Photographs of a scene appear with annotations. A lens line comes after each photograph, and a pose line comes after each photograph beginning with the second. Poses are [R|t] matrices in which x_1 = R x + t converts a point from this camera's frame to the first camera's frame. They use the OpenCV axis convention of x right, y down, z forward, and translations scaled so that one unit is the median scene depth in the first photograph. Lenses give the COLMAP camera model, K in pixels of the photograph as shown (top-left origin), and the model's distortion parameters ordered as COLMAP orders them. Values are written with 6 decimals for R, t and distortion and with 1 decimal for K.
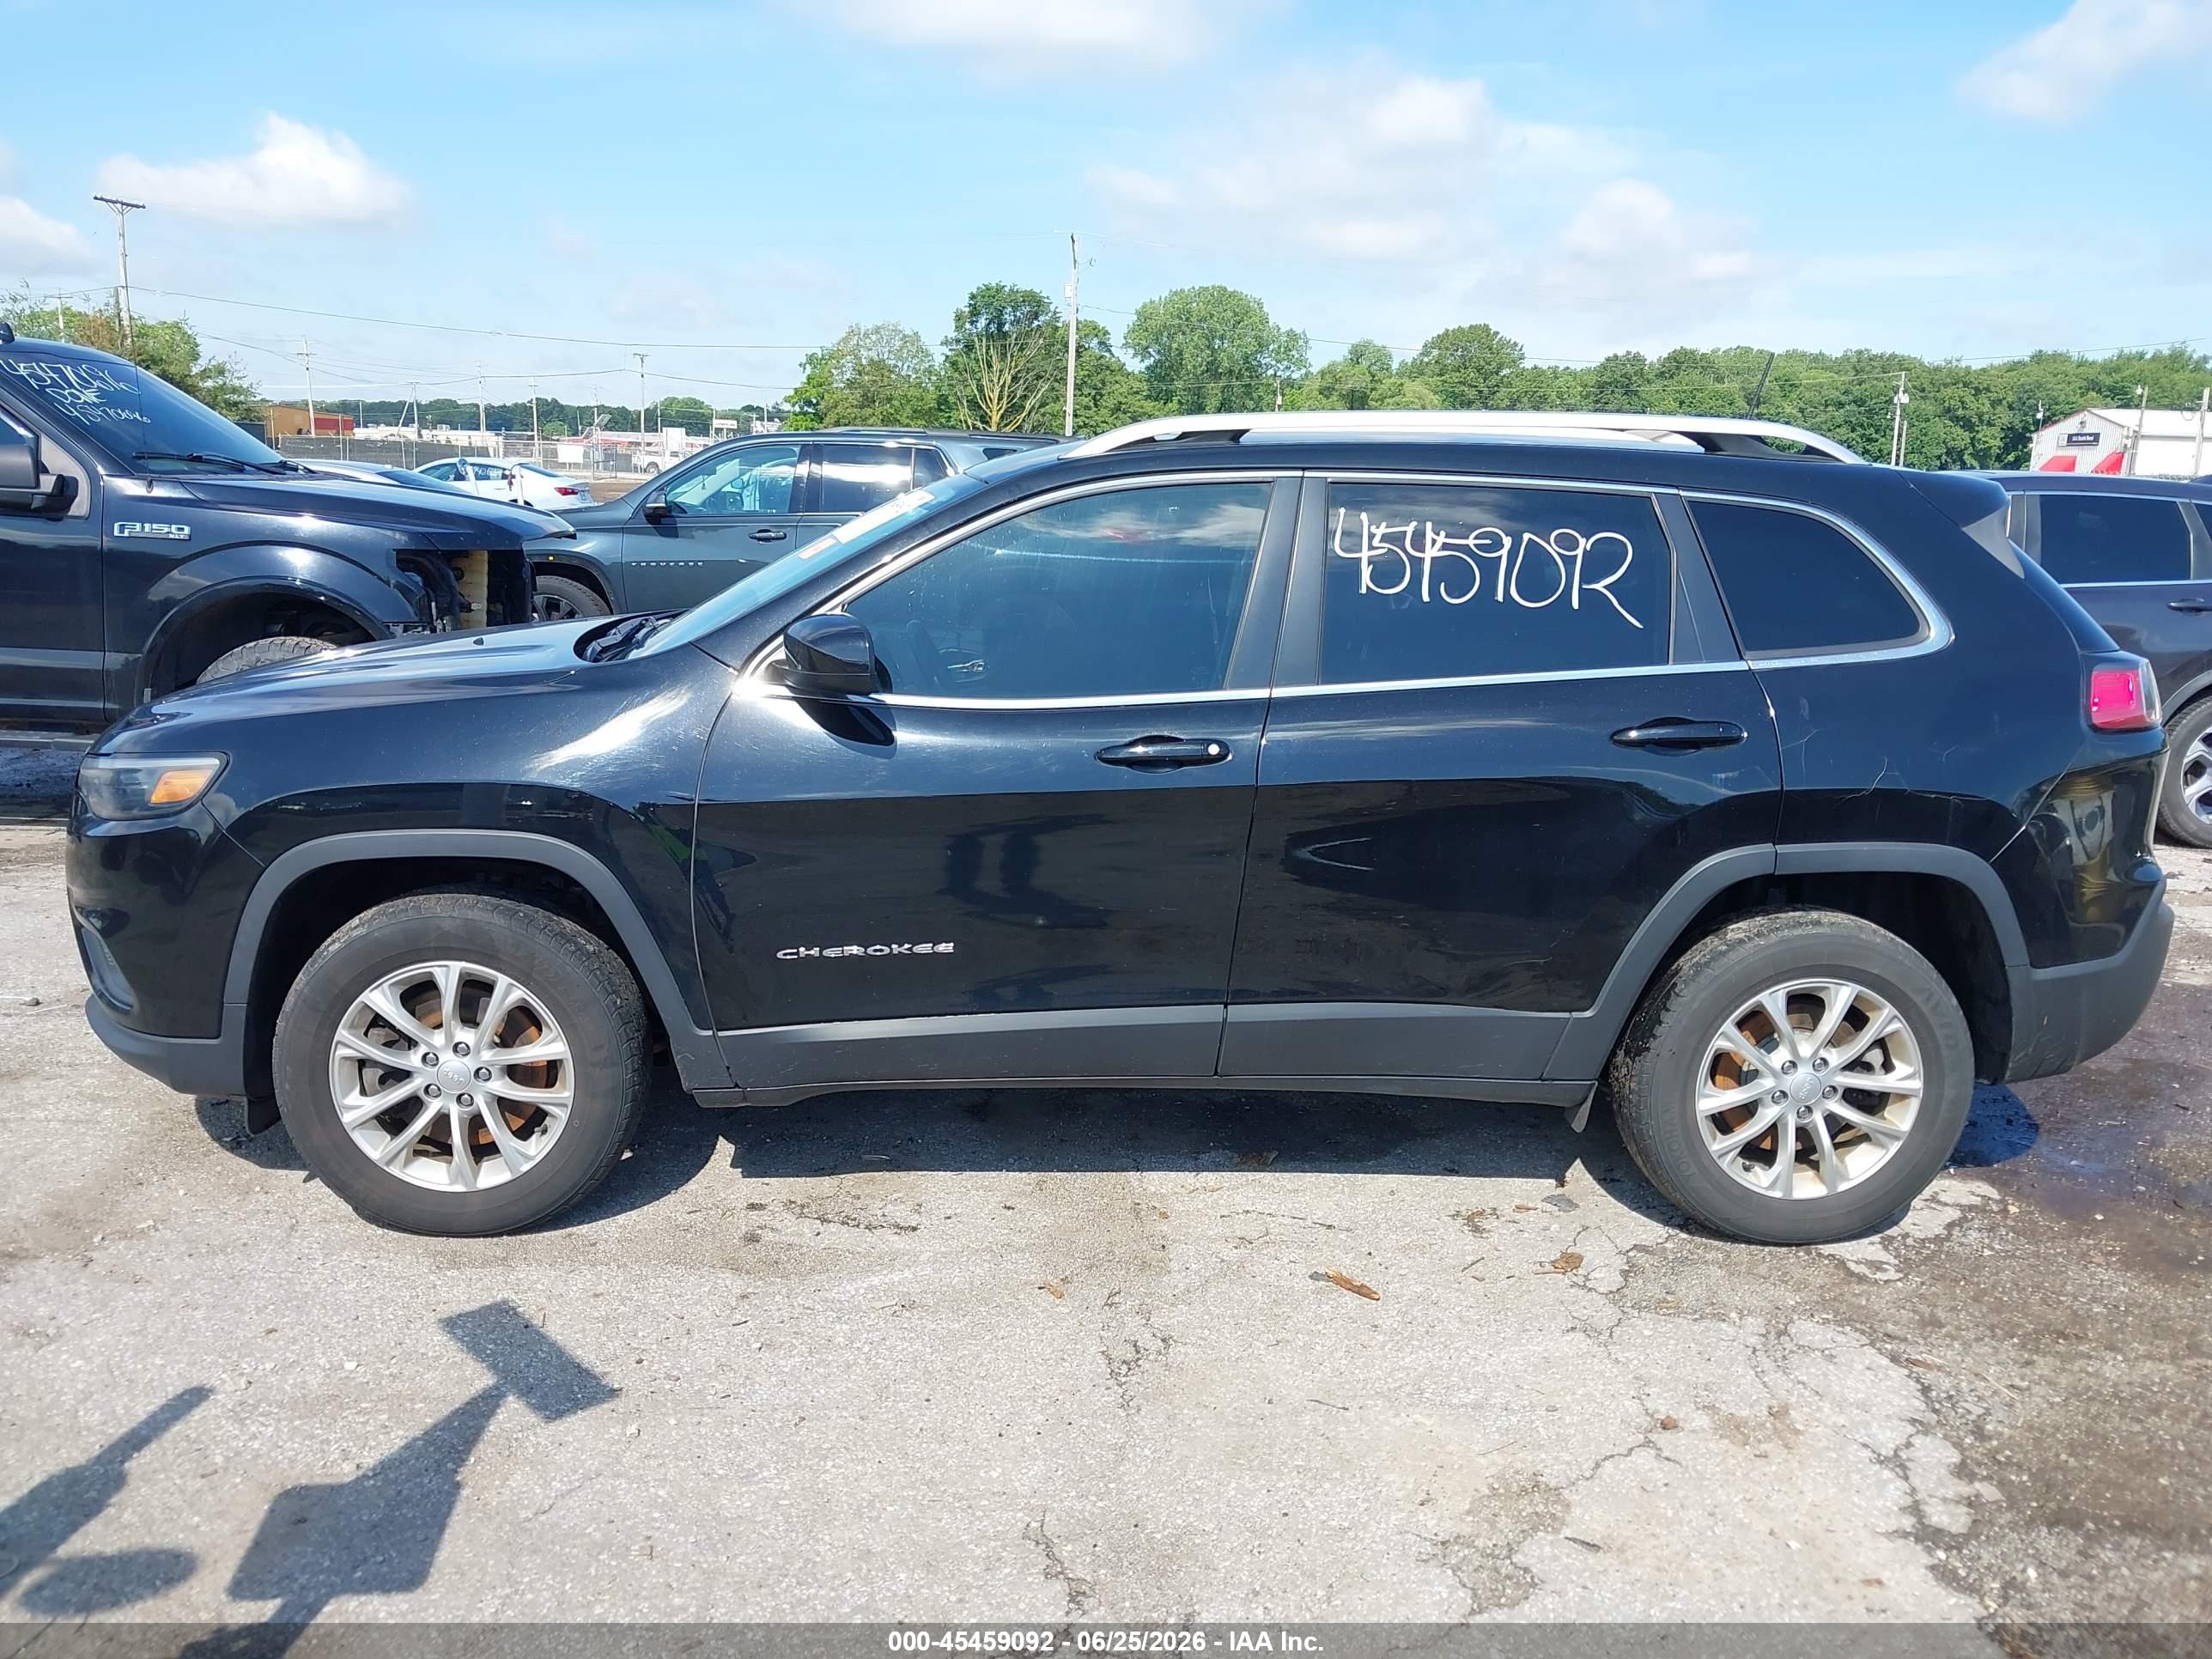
lens RADIAL K [[1771.4, 0, 1055.8], [0, 1771.4, 823.0], [0, 0, 1]] dist [0.008045, -0.006645]
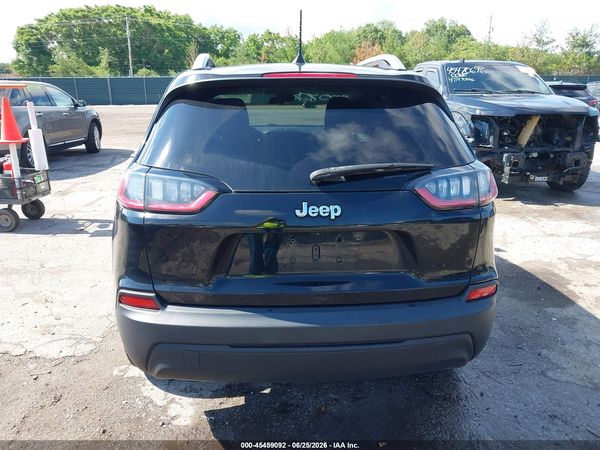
lens RADIAL K [[480.5, 0, 286.4], [0, 480.5, 223.2], [0, 0, 1]] dist [0.008045, -0.006645]
pose [[0.006121, 0.238608, -0.971097, 2.477412], [-0.190858, 0.953541, 0.233092, -0.408564], [0.981599, 0.183915, 0.051377, 2.567760]]
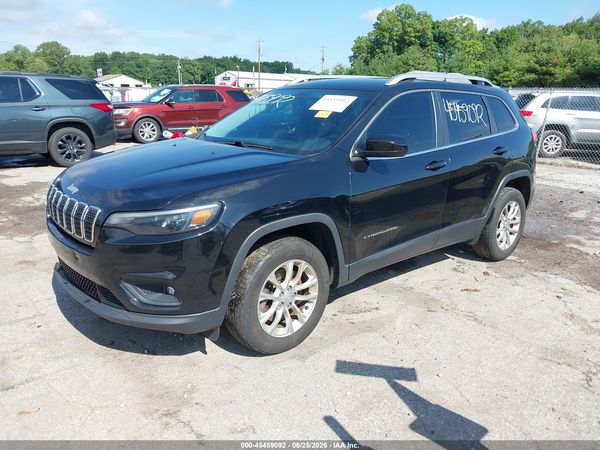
lens RADIAL K [[480.5, 0, 286.4], [0, 480.5, 223.2], [0, 0, 1]] dist [0.008045, -0.006645]
pose [[0.787055, -0.170725, 0.592787, -1.711168], [0.121654, 0.985025, 0.122169, -0.174046], [-0.604768, -0.024039, 0.796039, 0.774012]]
